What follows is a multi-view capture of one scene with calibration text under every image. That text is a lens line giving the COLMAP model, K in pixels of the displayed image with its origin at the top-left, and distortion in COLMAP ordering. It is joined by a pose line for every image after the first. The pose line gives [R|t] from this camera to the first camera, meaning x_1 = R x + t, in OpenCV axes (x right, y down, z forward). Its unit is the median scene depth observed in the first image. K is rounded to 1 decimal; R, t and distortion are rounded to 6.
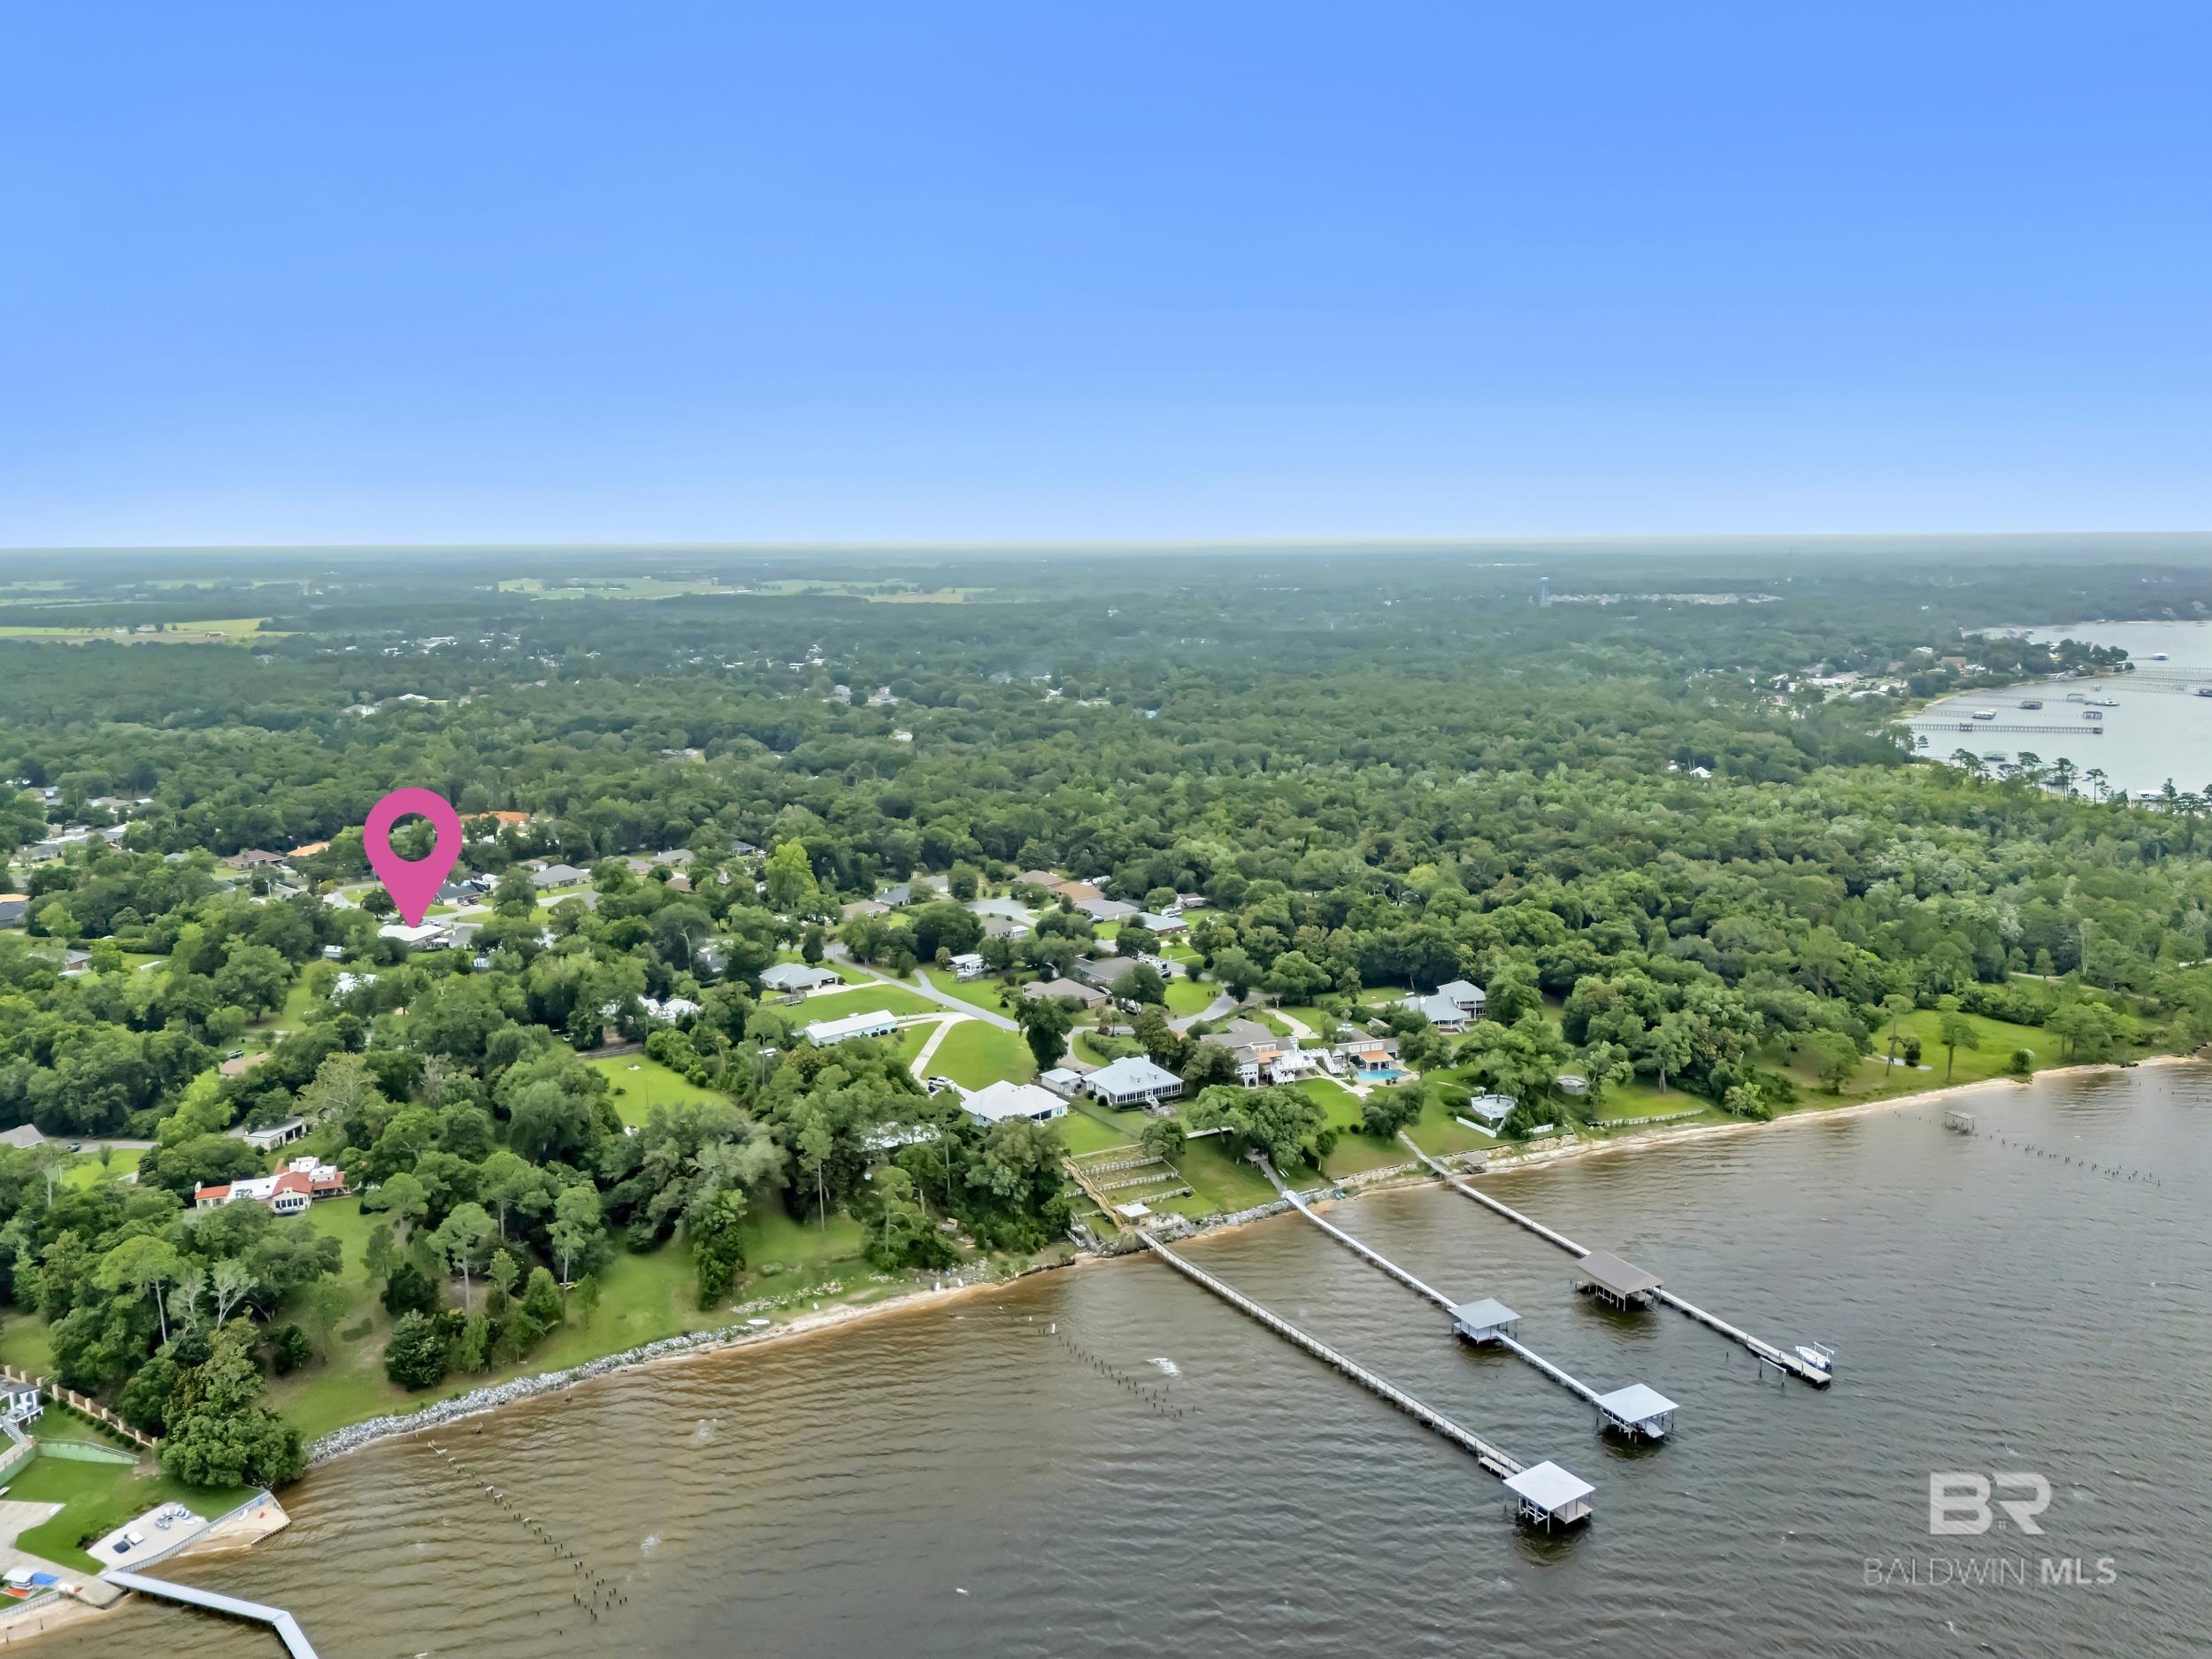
lens RADIAL K [[1622.4, 0, 1106.0], [0, 1622.4, 829.5], [0, 0, 1]] dist [0.092451, -0.110121]
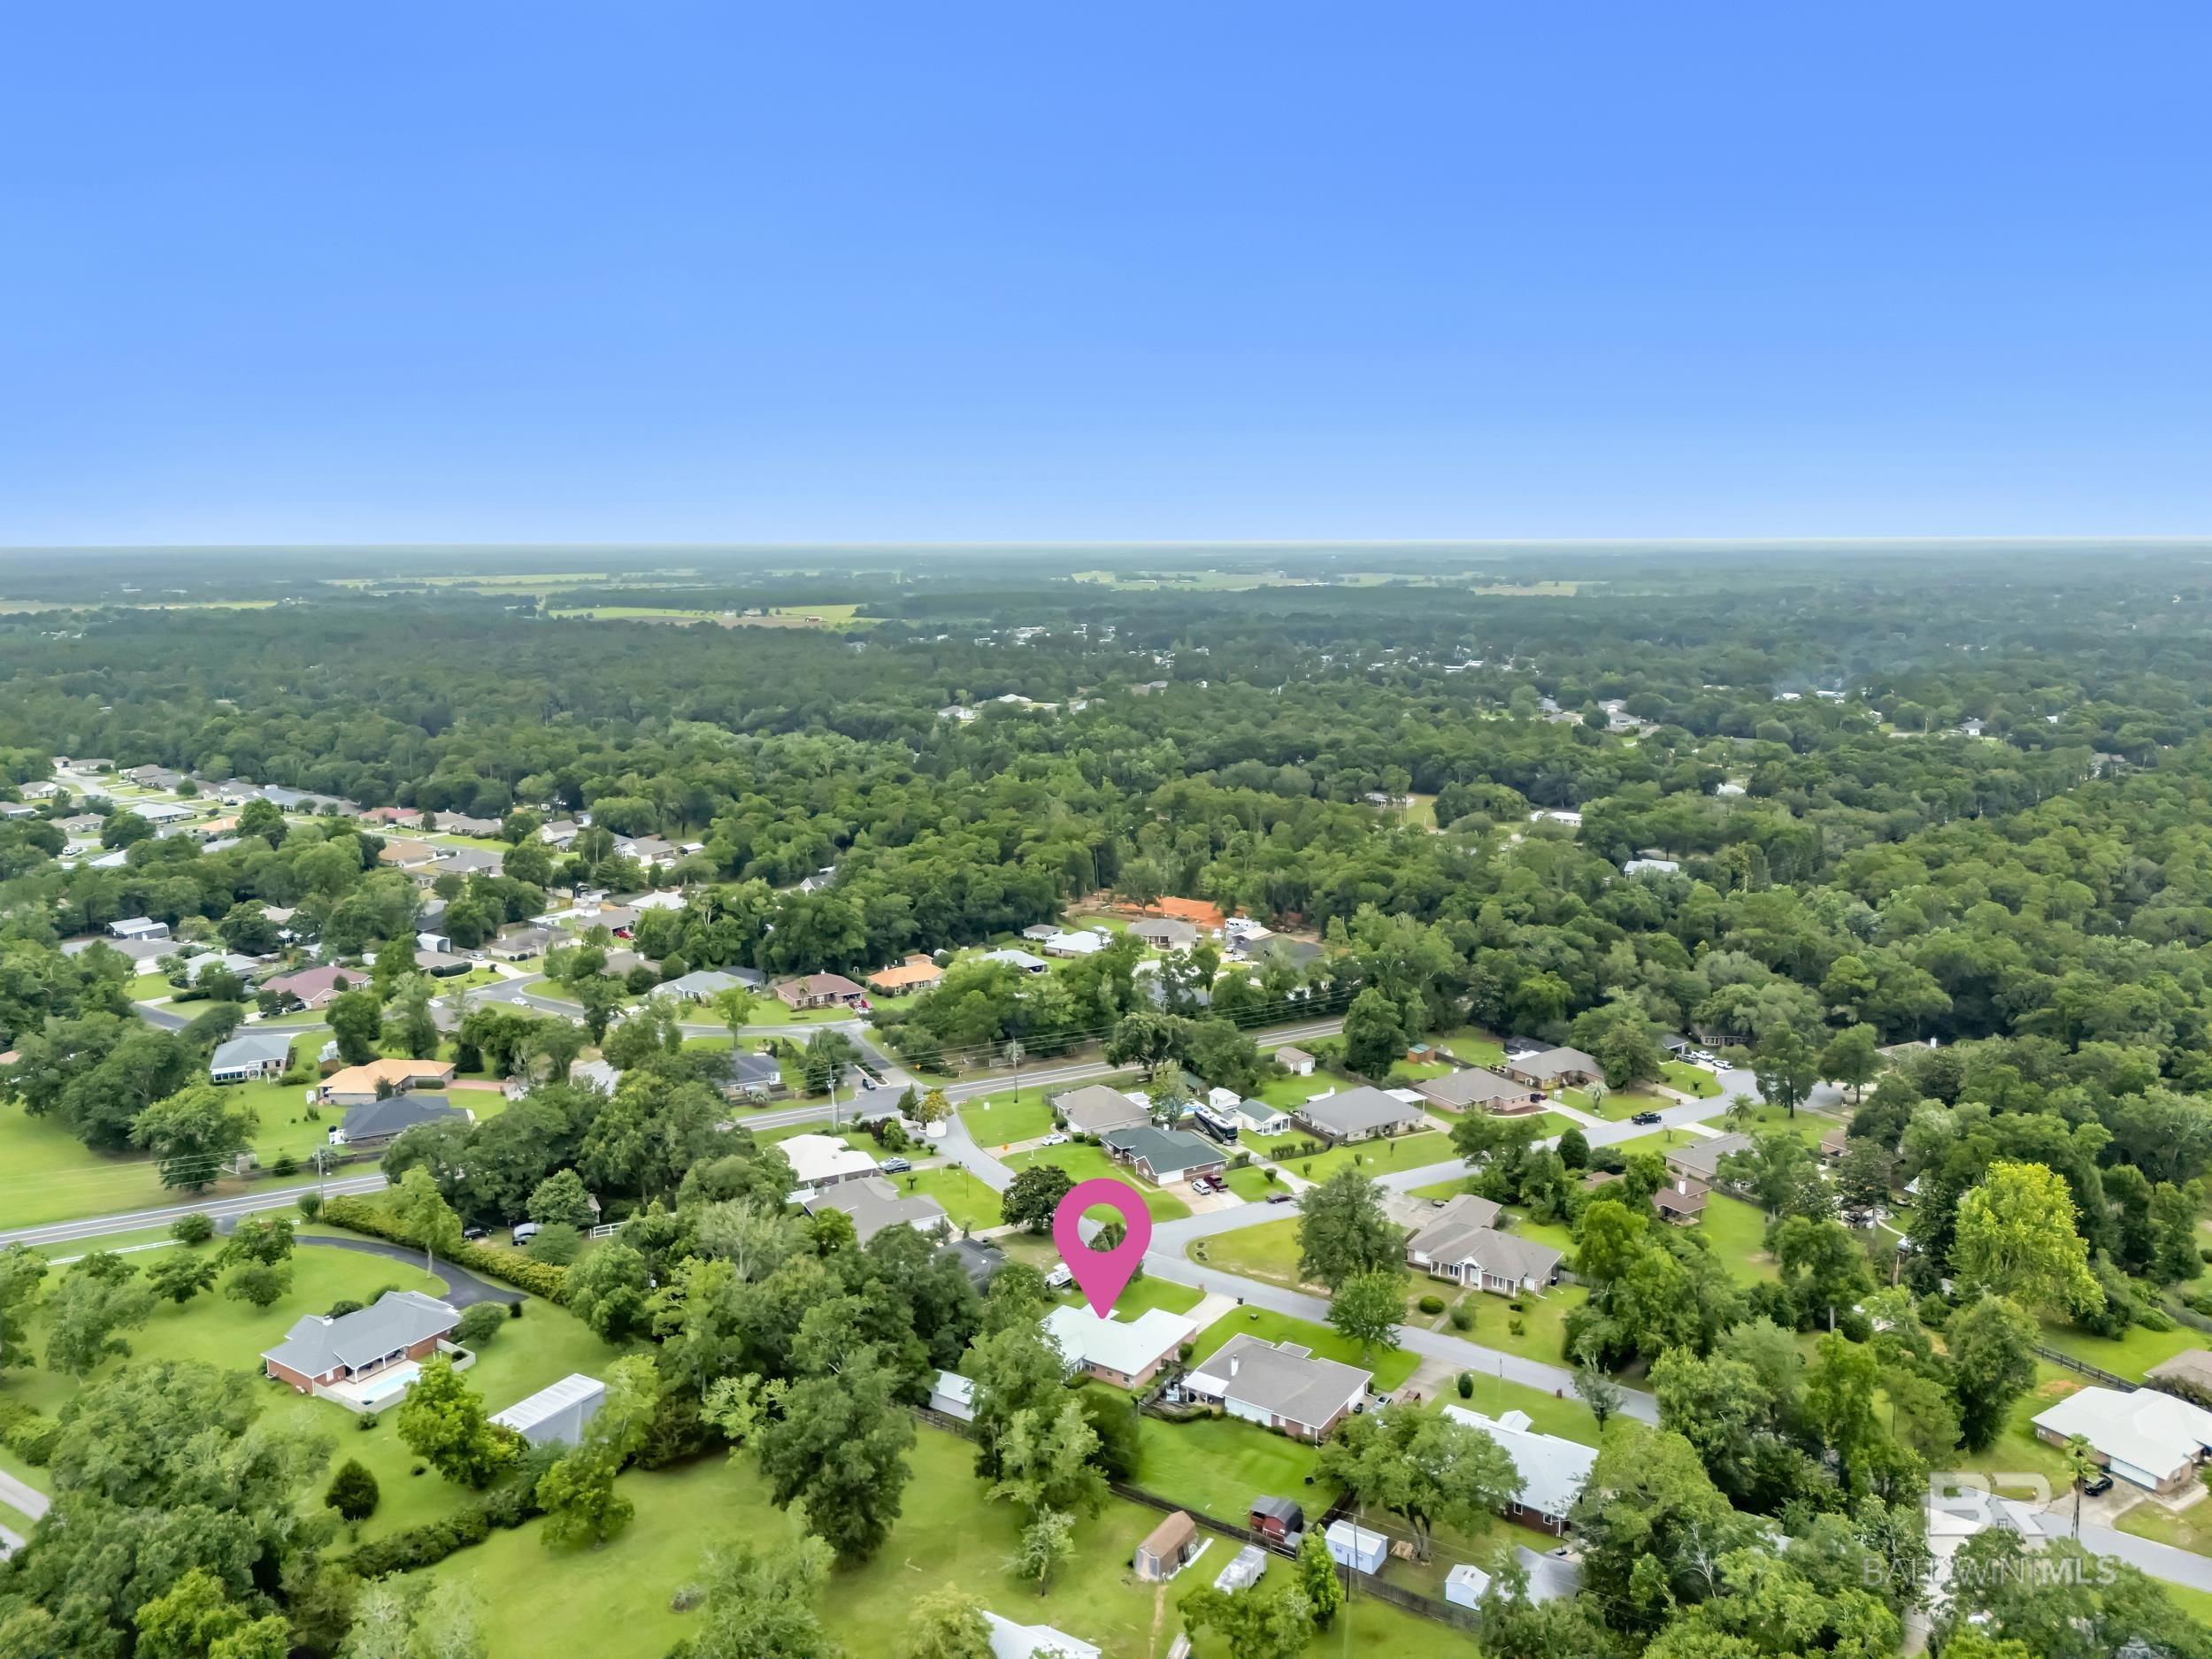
lens RADIAL K [[1622.4, 0, 1106.0], [0, 1622.4, 829.5], [0, 0, 1]] dist [0.092451, -0.110121]
pose [[0.948967, 0.059273, -0.309754, -0.137038], [-0.058743, 0.998212, 0.011046, -0.029584], [0.309855, 0.007714, 0.950753, 0.270902]]
